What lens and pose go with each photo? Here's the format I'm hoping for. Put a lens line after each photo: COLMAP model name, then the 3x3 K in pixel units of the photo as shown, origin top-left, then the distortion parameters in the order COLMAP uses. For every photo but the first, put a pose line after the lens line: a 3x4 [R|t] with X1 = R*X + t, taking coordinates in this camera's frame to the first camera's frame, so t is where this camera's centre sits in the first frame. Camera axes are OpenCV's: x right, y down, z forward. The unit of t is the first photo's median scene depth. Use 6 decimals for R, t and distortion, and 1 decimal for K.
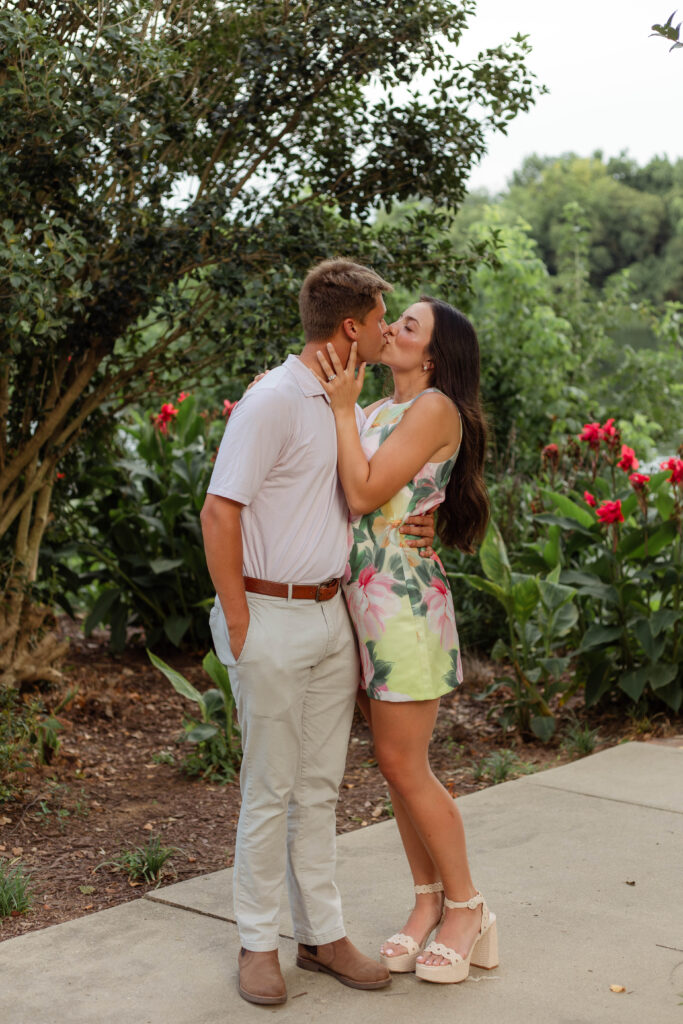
lens RADIAL K [[1587.5, 0, 341.5], [0, 1587.5, 512.0], [0, 0, 1]] dist [-0.050275, -0.064661]
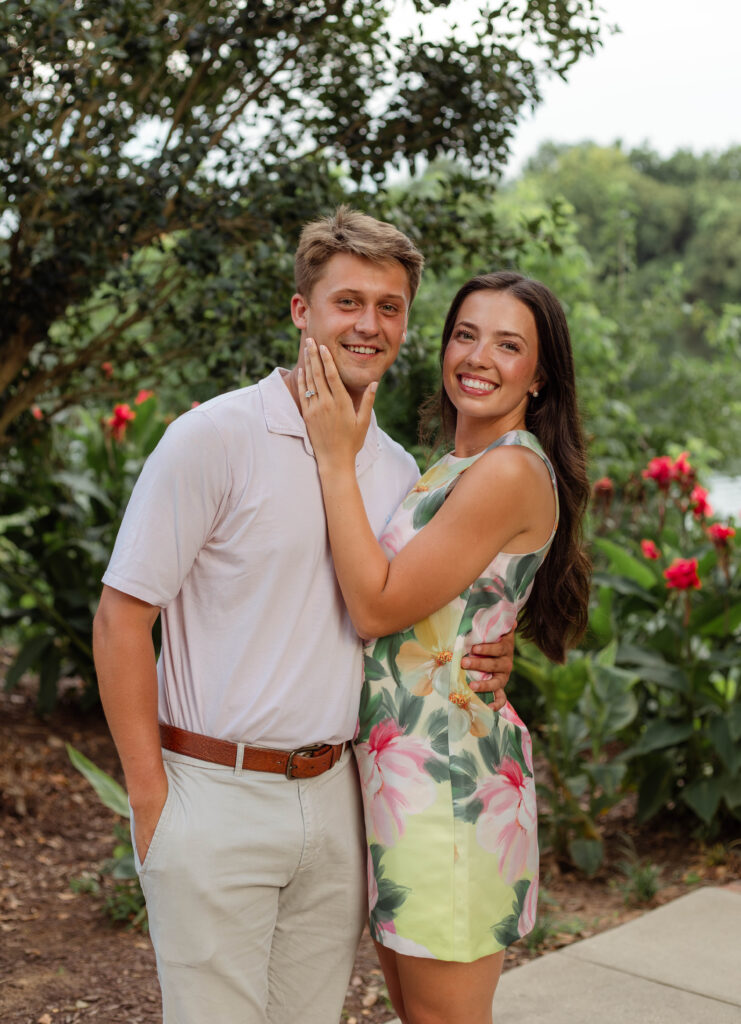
lens RADIAL K [[1690.5, 0, 336.1], [0, 1690.5, 474.6], [0, 0, 1]] dist [-0.031553, -0.157108]
pose [[0.999059, 0.043160, 0.004286, -0.004794], [-0.043055, 0.998830, -0.022028, -0.023209], [-0.005232, 0.021823, 0.999748, 0.179141]]
